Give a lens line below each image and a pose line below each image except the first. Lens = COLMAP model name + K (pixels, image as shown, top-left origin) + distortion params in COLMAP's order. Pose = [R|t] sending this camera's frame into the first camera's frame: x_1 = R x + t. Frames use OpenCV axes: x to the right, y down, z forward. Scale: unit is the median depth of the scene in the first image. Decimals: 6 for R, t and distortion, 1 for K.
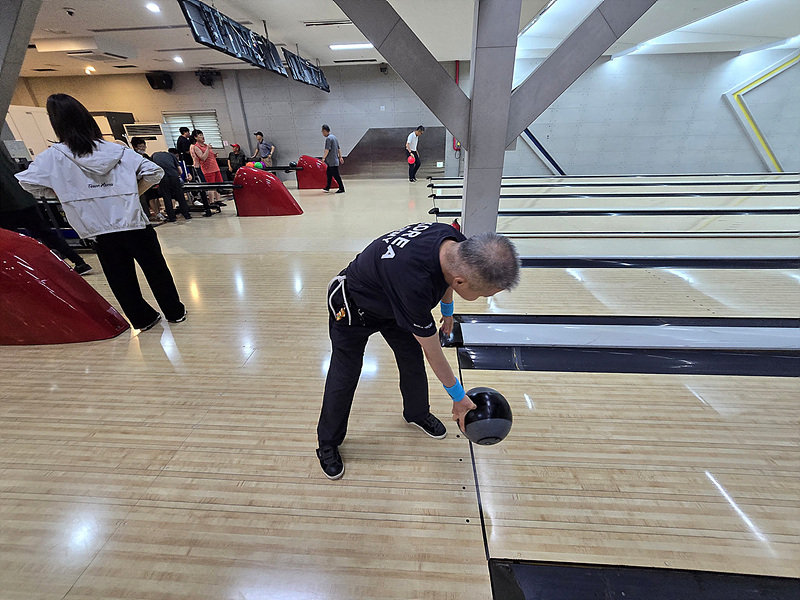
lens RADIAL K [[328.7, 0, 400.0], [0, 328.7, 300.0], [0, 0, 1]] dist [-0.008040, 0.000236]
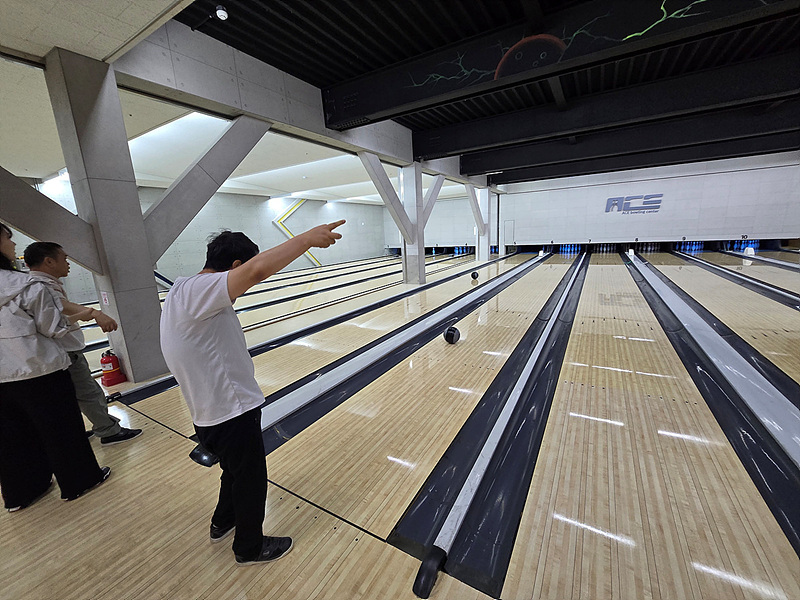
lens RADIAL K [[328.7, 0, 400.0], [0, 328.7, 300.0], [0, 0, 1]] dist [-0.008040, 0.000236]
pose [[0.451067, -0.177543, 0.874652, -0.494994], [0.437739, 0.898052, -0.043454, -0.006453], [-0.777768, 0.402470, 0.482799, -0.063097]]
